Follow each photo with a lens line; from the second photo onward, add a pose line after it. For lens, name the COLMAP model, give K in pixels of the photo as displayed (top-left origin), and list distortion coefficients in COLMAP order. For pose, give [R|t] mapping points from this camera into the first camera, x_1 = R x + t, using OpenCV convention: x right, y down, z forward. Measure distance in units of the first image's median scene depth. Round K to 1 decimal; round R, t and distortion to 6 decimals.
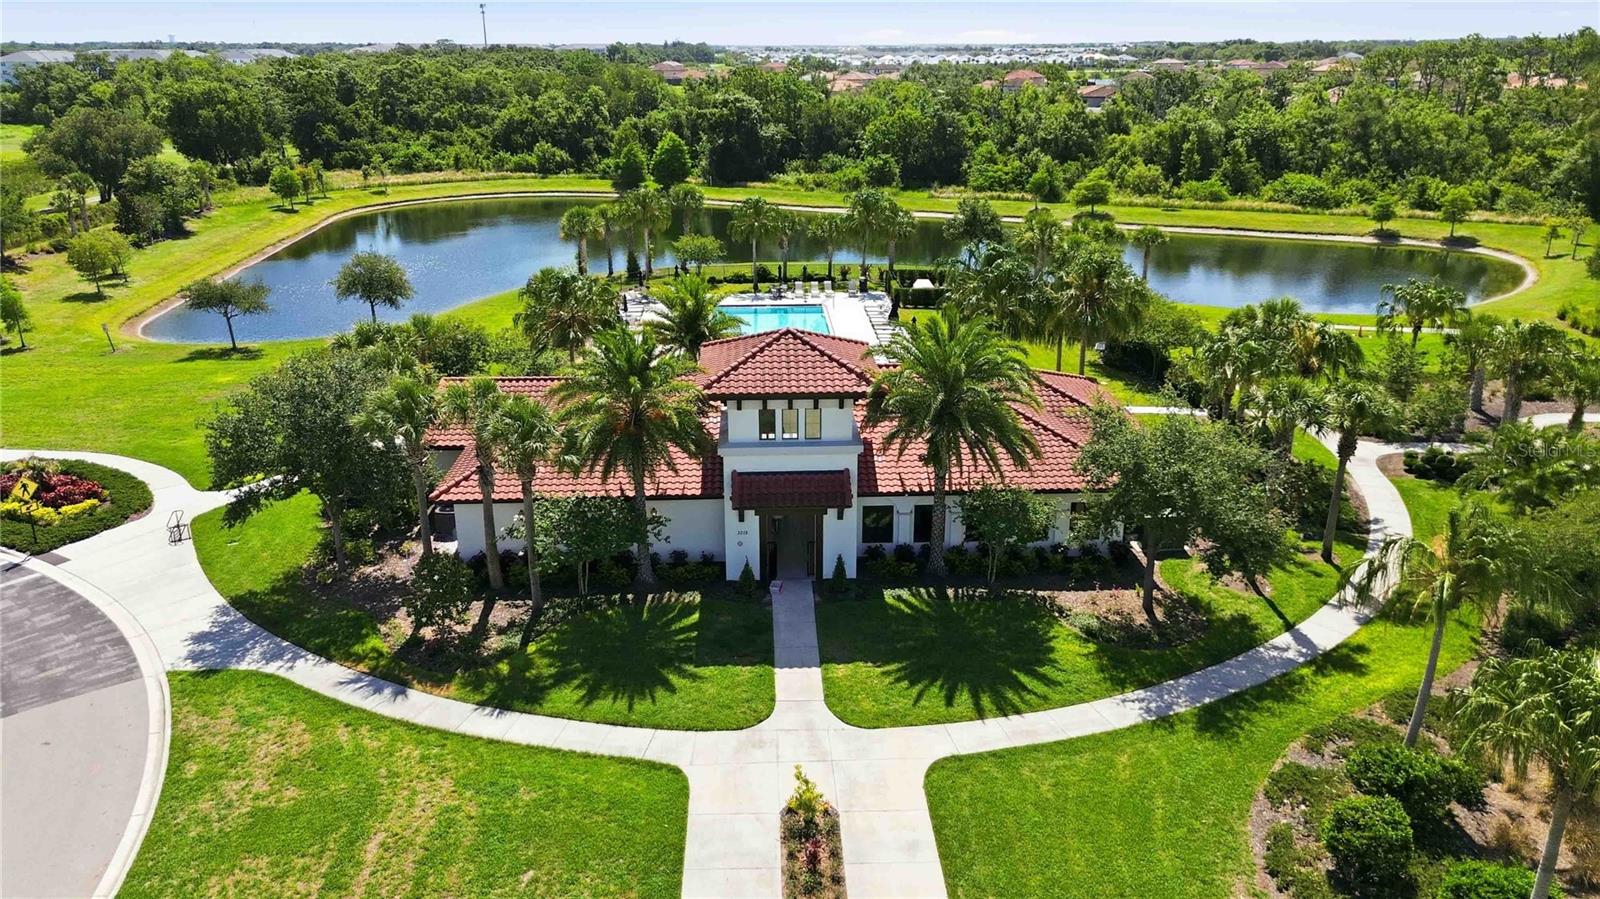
lens RADIAL K [[1152.2, 0, 790.1], [0, 1152.2, 447.0], [0, 0, 1]] dist [0.059967, -0.054590]
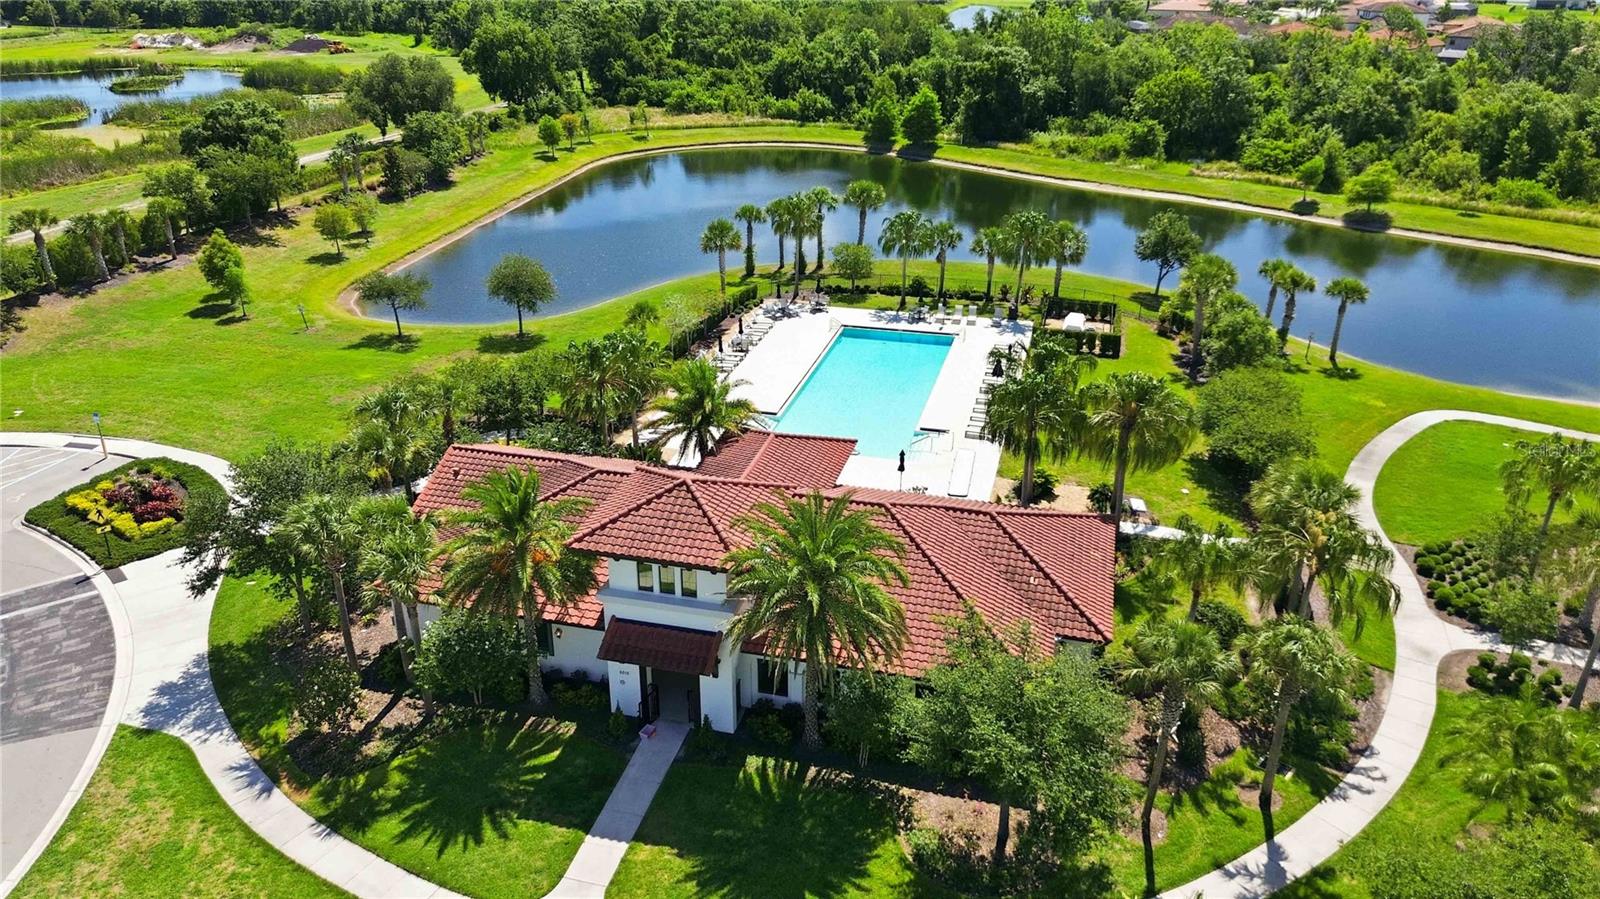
lens RADIAL K [[1152.2, 0, 786.5], [0, 1152.2, 443.6], [0, 0, 1]] dist [0.059967, -0.054590]
pose [[0.954070, 0.123824, -0.272796, 0.296301], [-0.100383, 0.990078, 0.098326, -0.203972], [0.282264, -0.066426, 0.957034, 0.066699]]
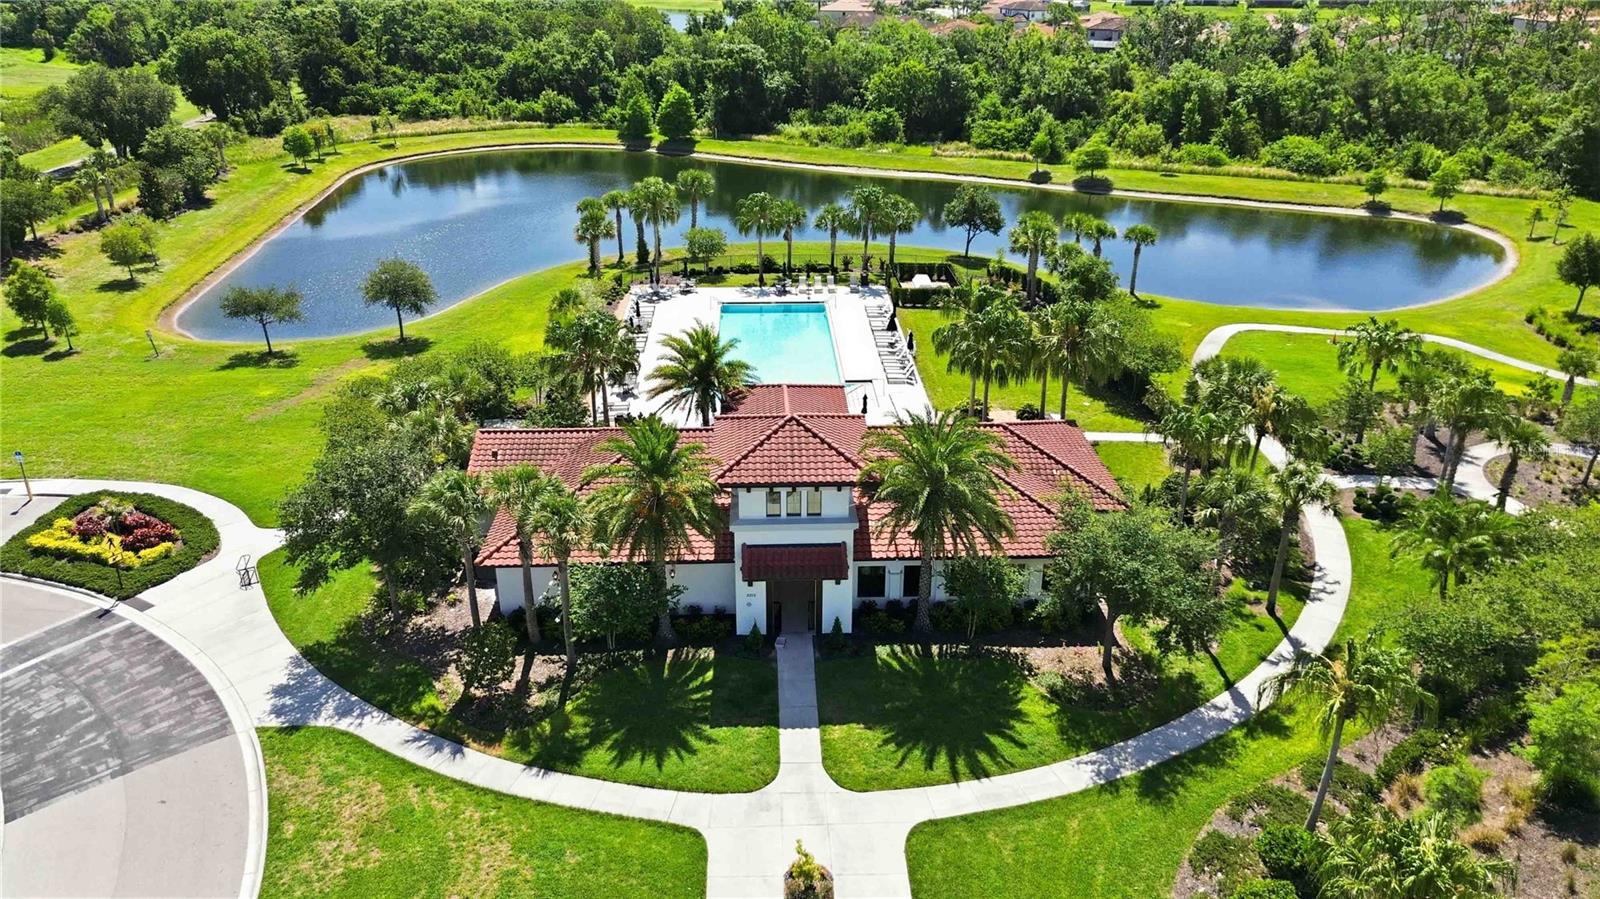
lens RADIAL K [[1152.2, 0, 790.2], [0, 1152.2, 449.6], [0, 0, 1]] dist [0.059967, -0.054590]
pose [[0.999987, 0.004551, -0.002479, -0.000707], [-0.004326, 0.996443, 0.084162, -0.139191], [0.002854, -0.084150, 0.996449, -0.098475]]
